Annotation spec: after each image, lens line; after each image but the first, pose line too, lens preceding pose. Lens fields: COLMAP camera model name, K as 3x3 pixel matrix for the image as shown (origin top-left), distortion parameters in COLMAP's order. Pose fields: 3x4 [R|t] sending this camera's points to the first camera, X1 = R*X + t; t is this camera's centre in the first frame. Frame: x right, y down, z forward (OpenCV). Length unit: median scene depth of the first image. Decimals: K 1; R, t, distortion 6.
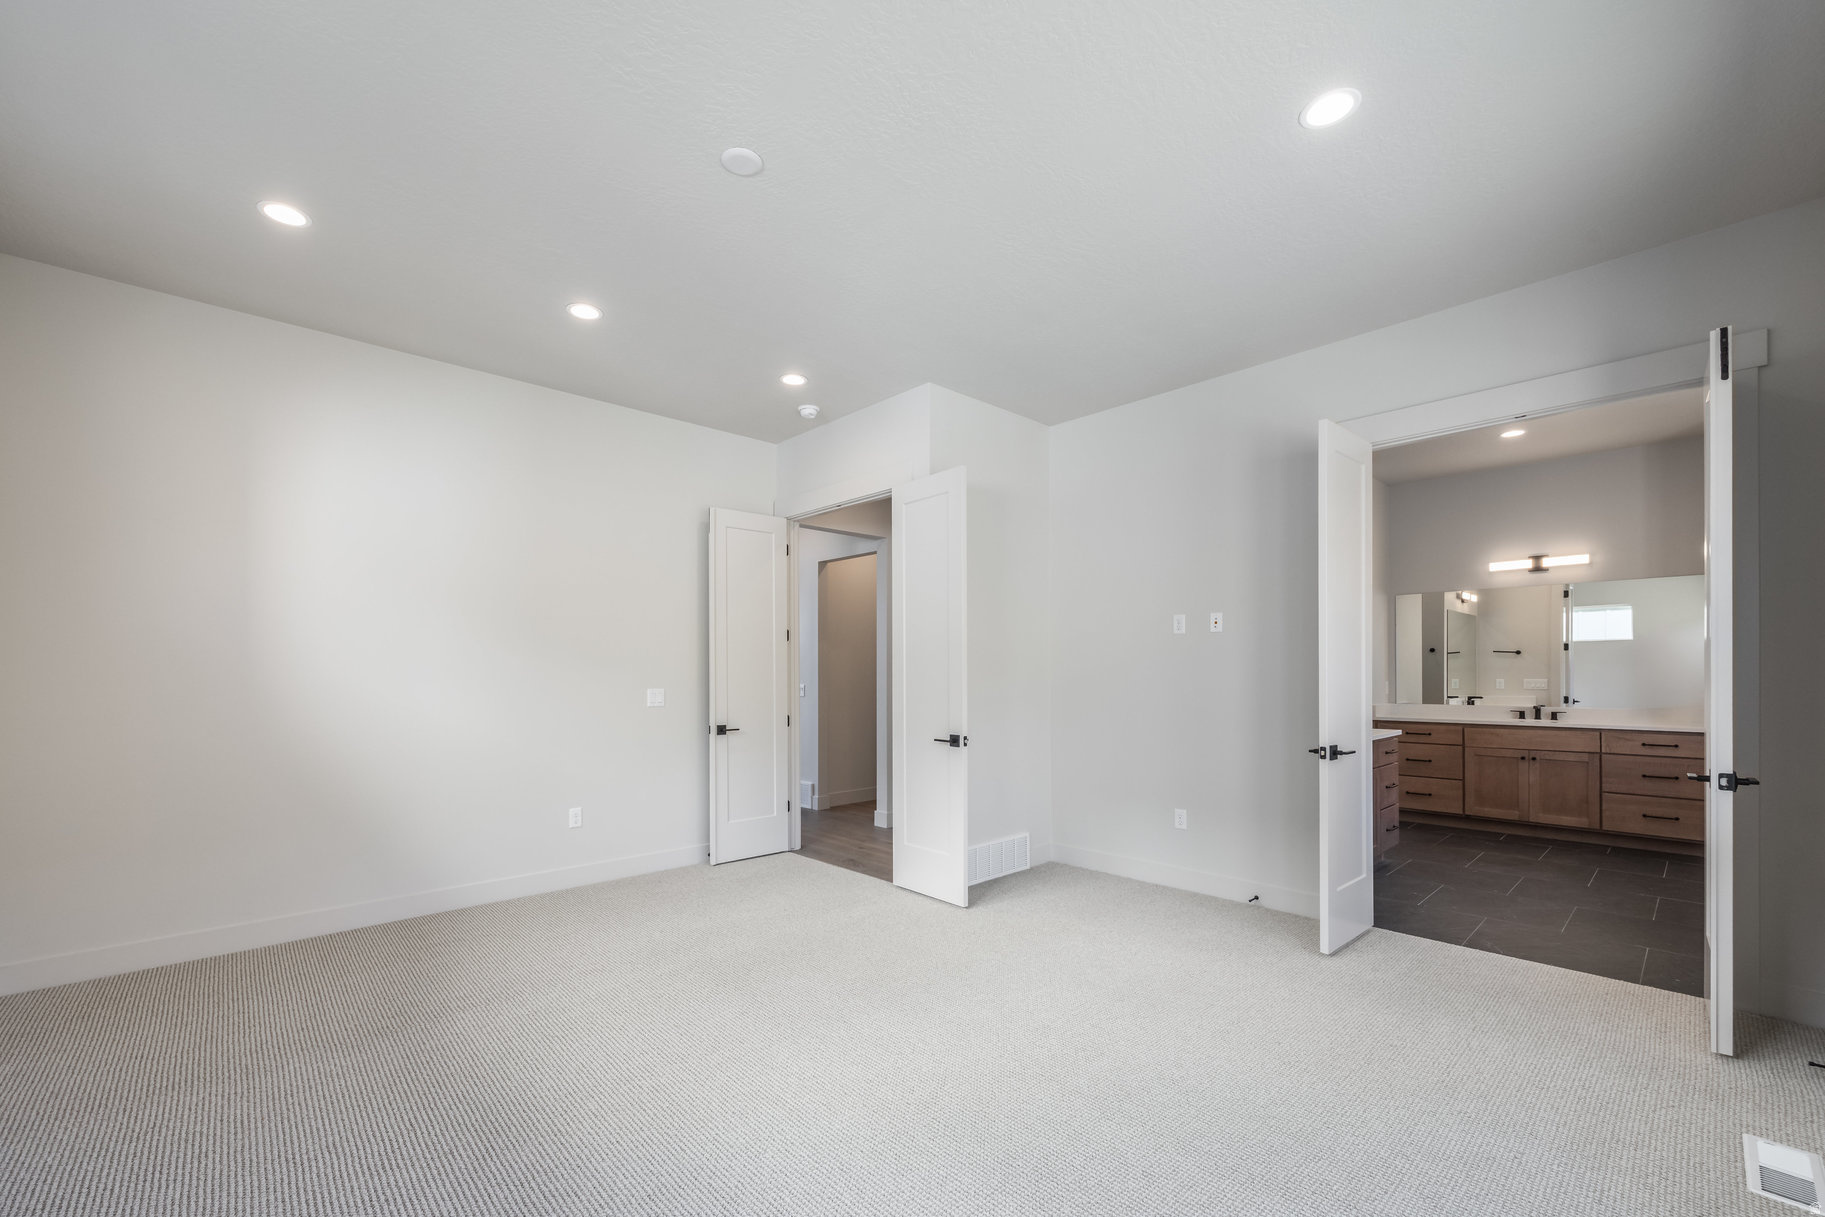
lens RADIAL K [[743.9, 0, 884.6], [0, 743.9, 670.4], [0, 0, 1]] dist [0.003343, -0.000620]
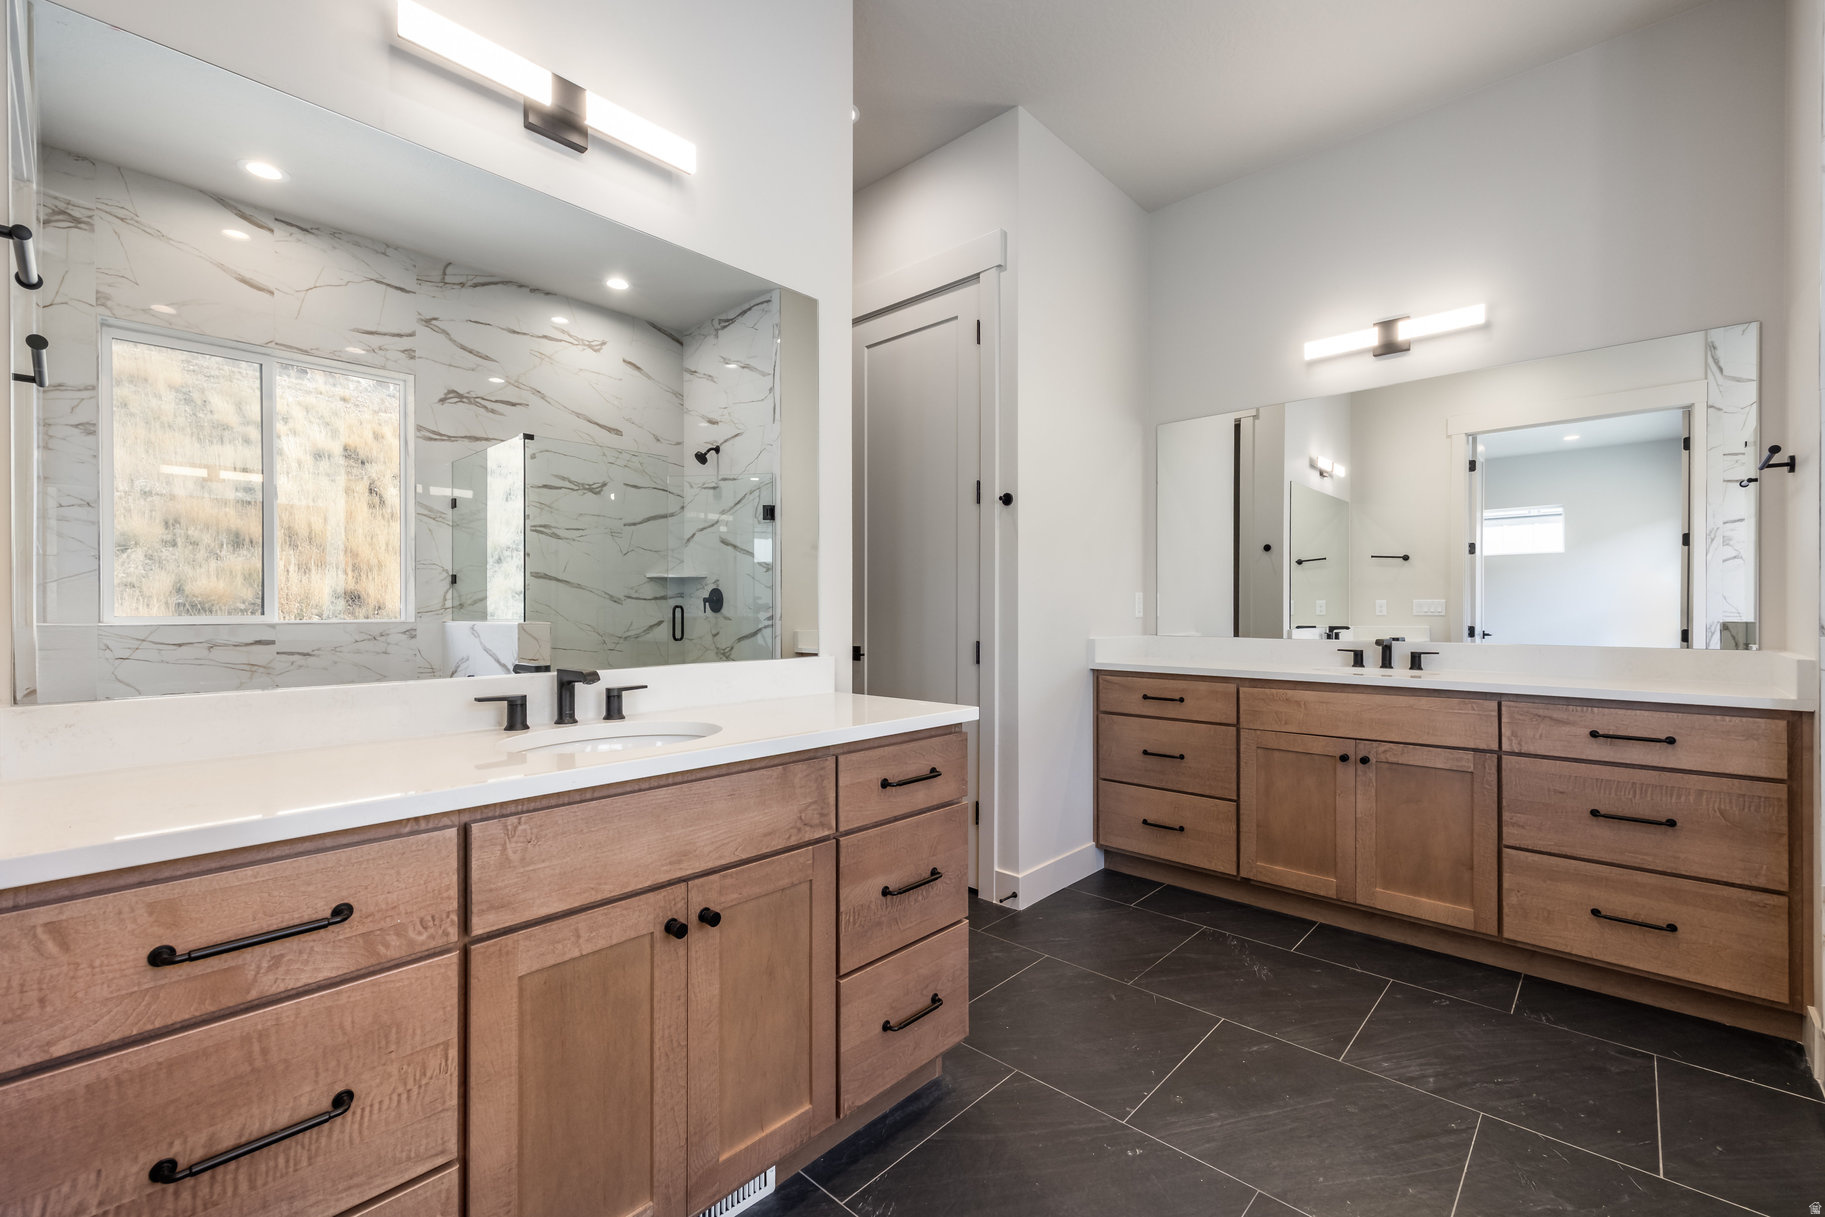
lens RADIAL K [[786.1, 0, 953.1], [0, 786.1, 609.1], [0, 0, 1]] dist [0.008772, -0.000030]
pose [[0.991455, 0.004427, 0.130373, 0.554282], [-0.004892, 0.999983, 0.003246, 0.028776], [-0.130357, -0.003856, 0.991460, 0.557600]]
